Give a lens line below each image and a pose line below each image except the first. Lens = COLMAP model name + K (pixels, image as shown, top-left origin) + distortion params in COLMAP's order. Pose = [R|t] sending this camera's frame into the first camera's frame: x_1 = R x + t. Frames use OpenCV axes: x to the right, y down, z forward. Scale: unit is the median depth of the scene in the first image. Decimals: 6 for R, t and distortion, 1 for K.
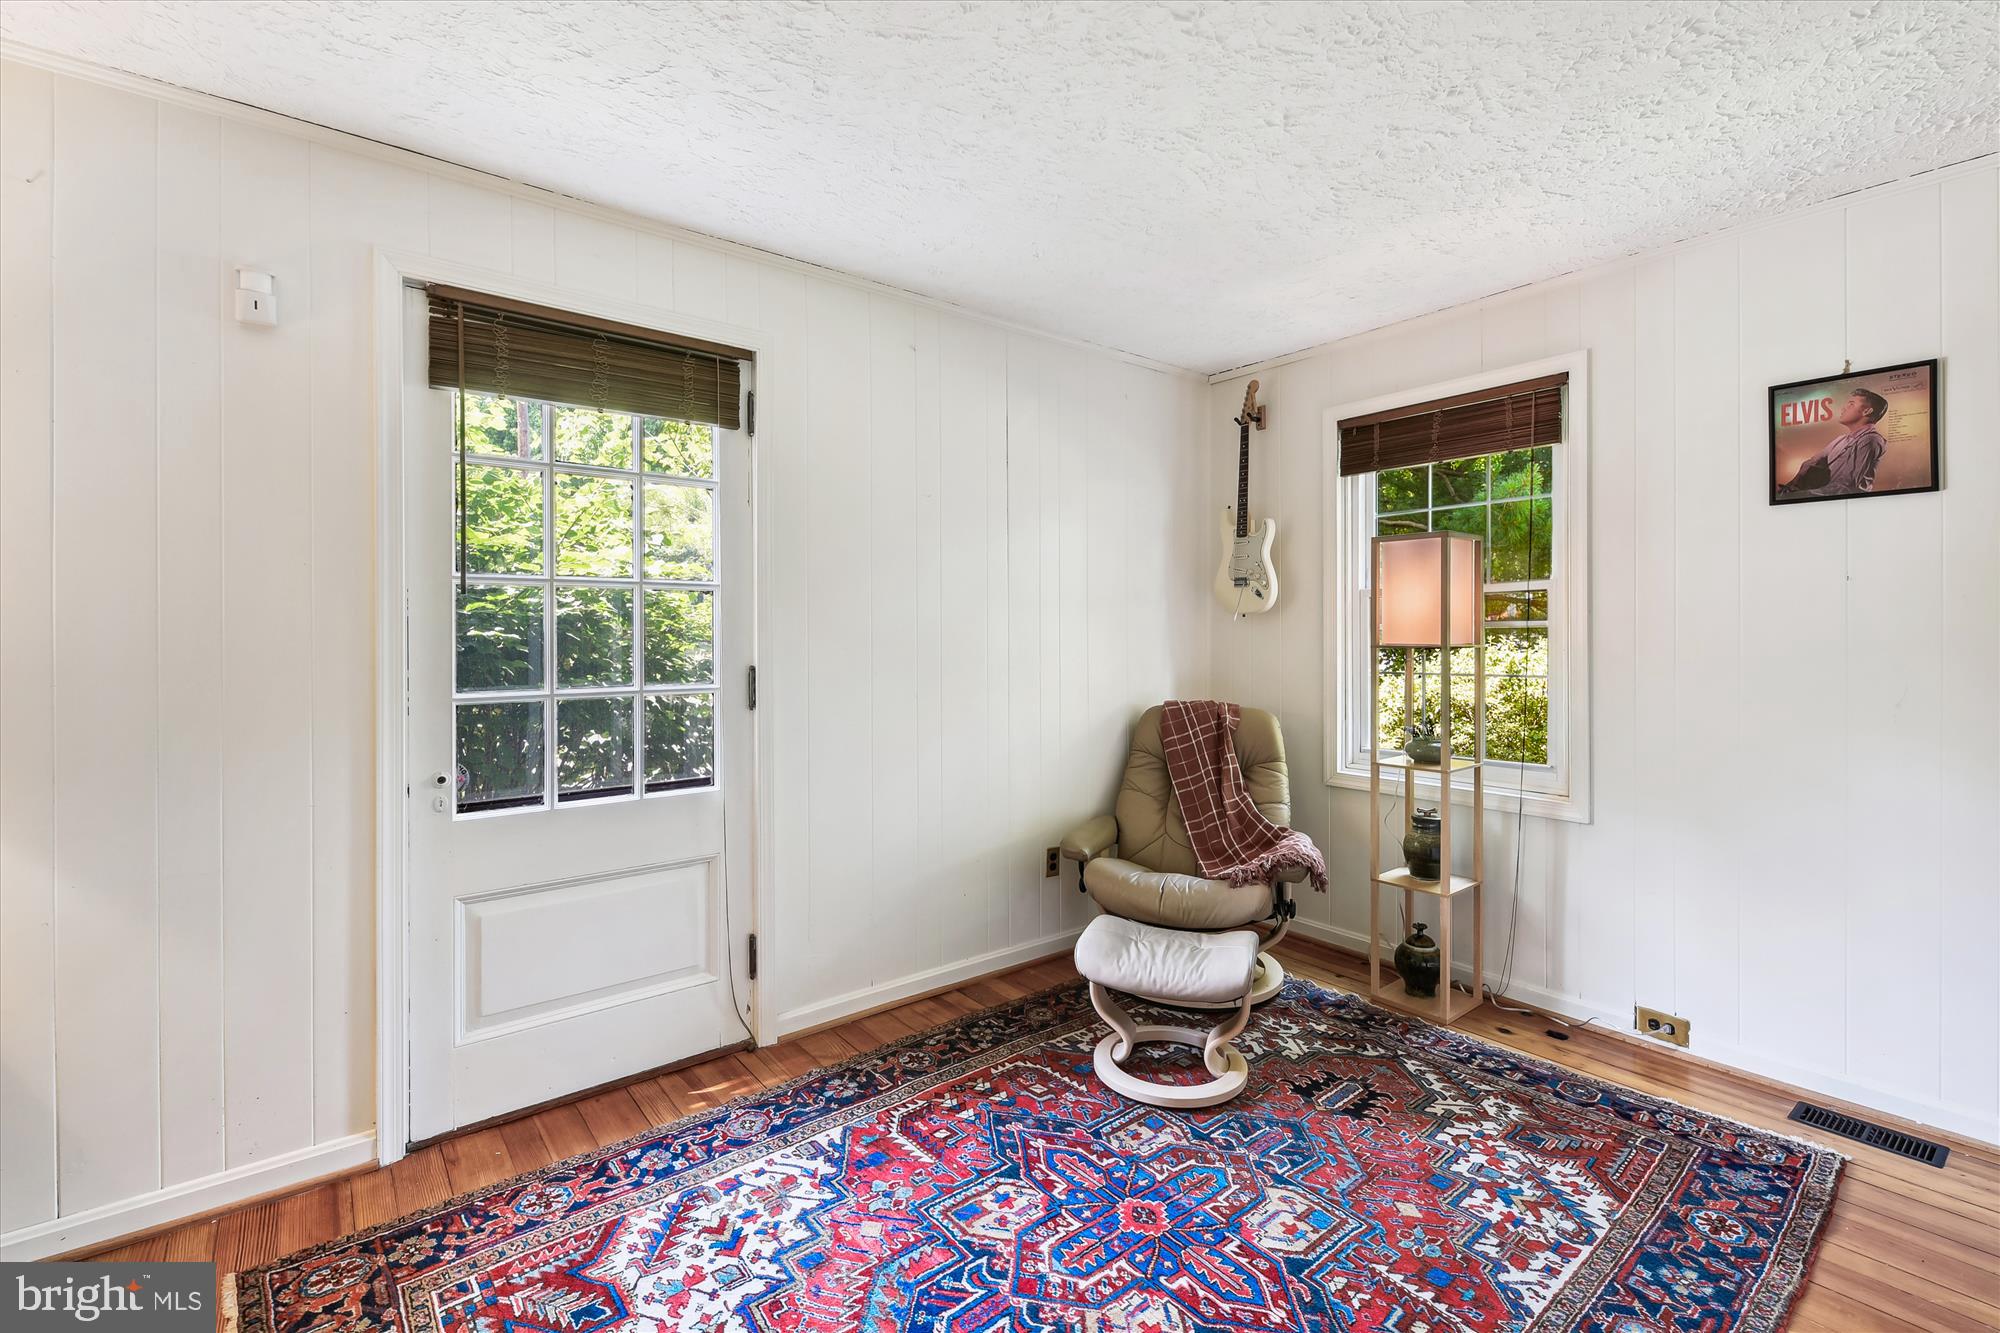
lens RADIAL K [[883.7, 0, 1005.5], [0, 883.7, 656.1], [0, 0, 1]] dist [0.011330, -0.003976]
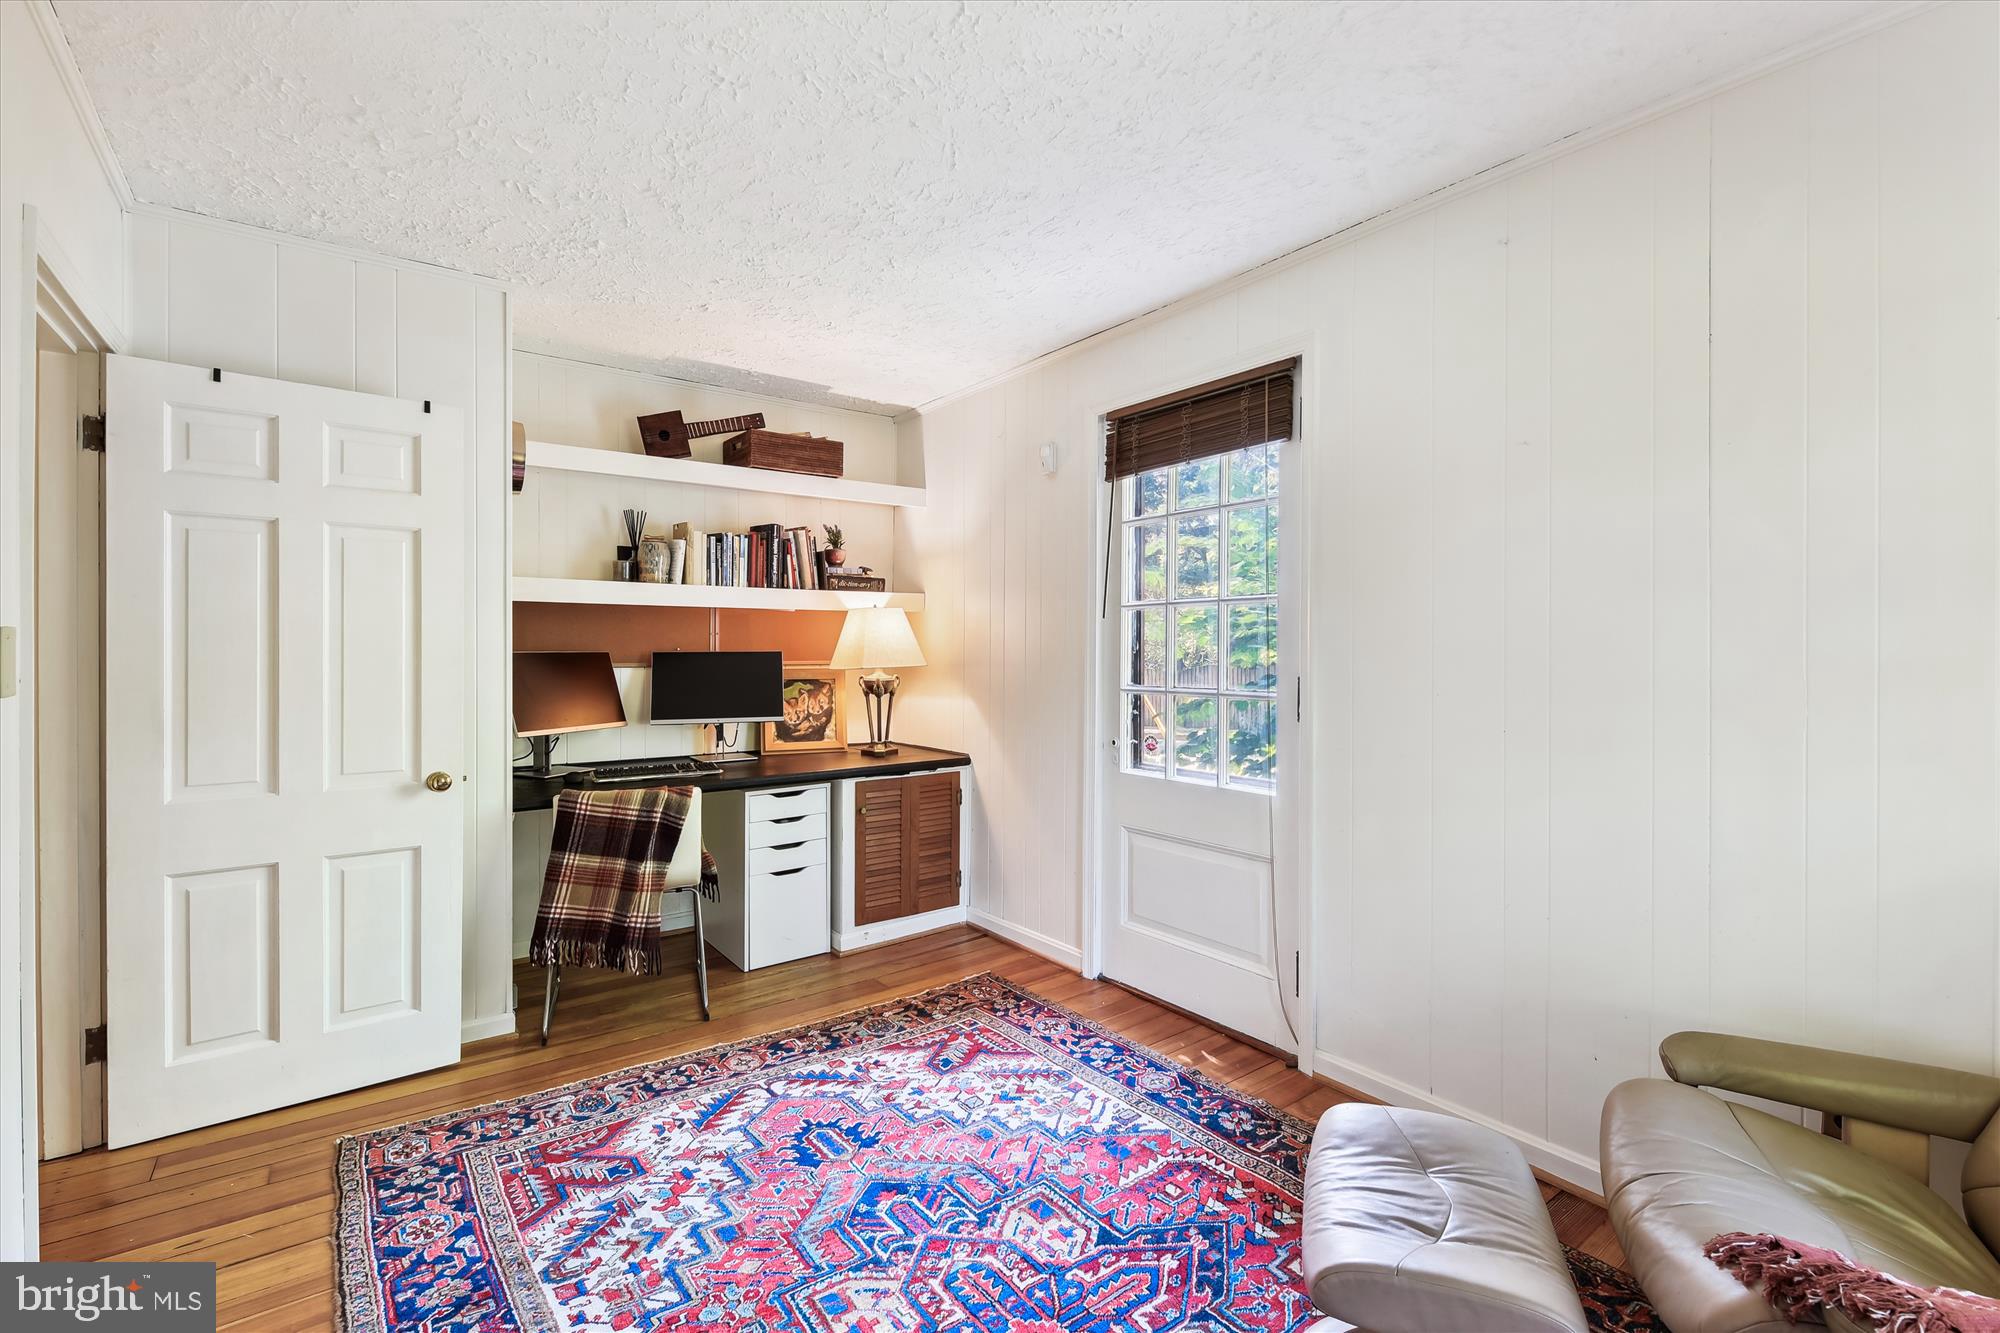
lens RADIAL K [[883.7, 0, 1004.1], [0, 883.7, 652.8], [0, 0, 1]] dist [0.011330, -0.003976]
pose [[-0.024180, 0.008637, -0.999670, 0.913993], [-0.022635, 0.999702, 0.009185, -0.020296], [0.999451, 0.022849, -0.023977, 0.907757]]
